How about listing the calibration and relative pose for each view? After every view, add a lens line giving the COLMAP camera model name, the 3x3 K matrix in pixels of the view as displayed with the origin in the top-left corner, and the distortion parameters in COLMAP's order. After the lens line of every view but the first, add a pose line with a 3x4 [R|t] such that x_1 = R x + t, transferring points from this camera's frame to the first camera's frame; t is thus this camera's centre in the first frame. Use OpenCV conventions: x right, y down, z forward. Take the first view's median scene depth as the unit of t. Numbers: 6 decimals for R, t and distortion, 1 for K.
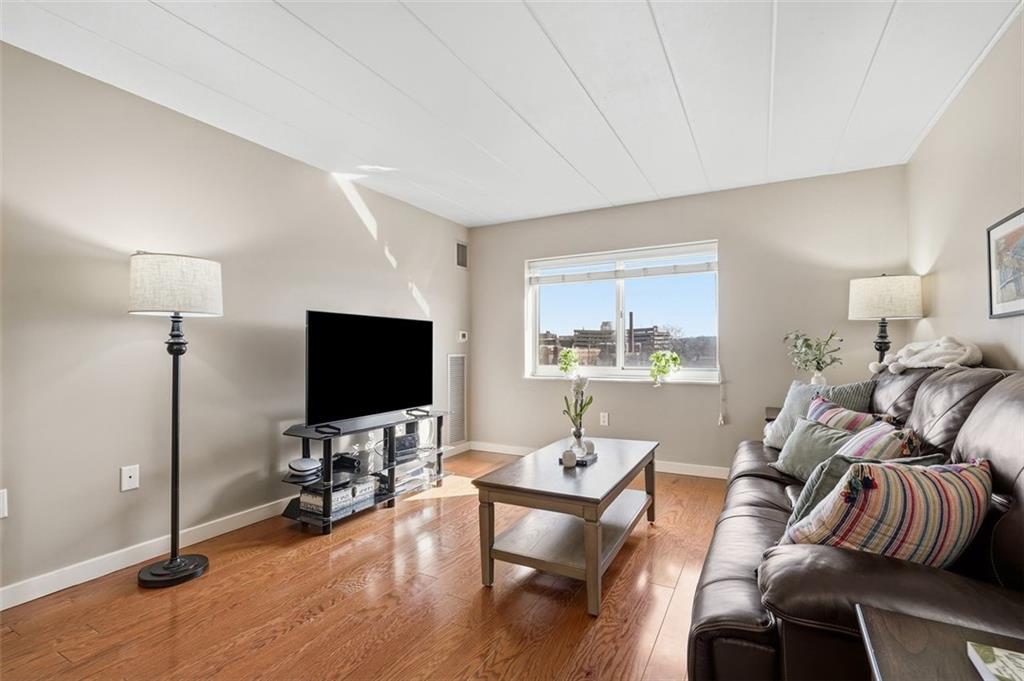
lens RADIAL K [[468.7, 0, 510.7], [0, 468.7, 358.0], [0, 0, 1]] dist [0.000659, 0.001255]
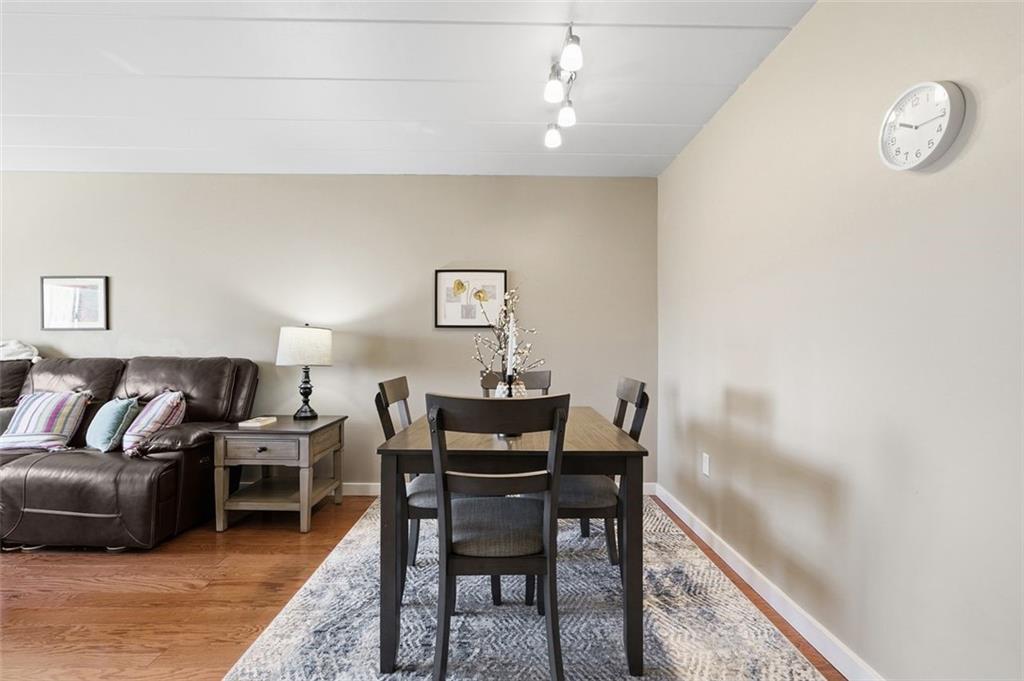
lens RADIAL K [[468.7, 0, 510.7], [0, 468.7, 358.0], [0, 0, 1]] dist [0.000659, 0.001255]
pose [[-0.487336, -0.015575, 0.873076, -0.985652], [0.014595, 0.999556, 0.025978, -0.001576], [-0.873092, 0.025402, -0.486893, 0.254747]]
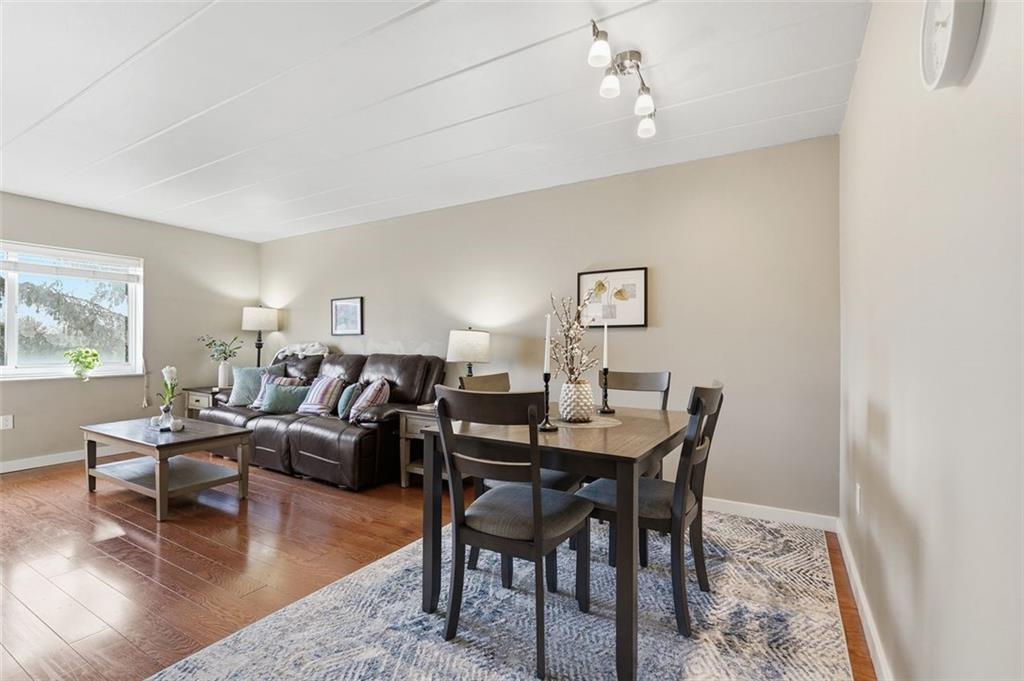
lens RADIAL K [[468.7, 0, 510.7], [0, 468.7, 358.0], [0, 0, 1]] dist [0.000659, 0.001255]
pose [[0.043905, -0.018299, 0.998868, -1.115165], [0.013399, 0.999753, 0.017726, 0.004553], [-0.998946, 0.012605, 0.044139, -0.065167]]
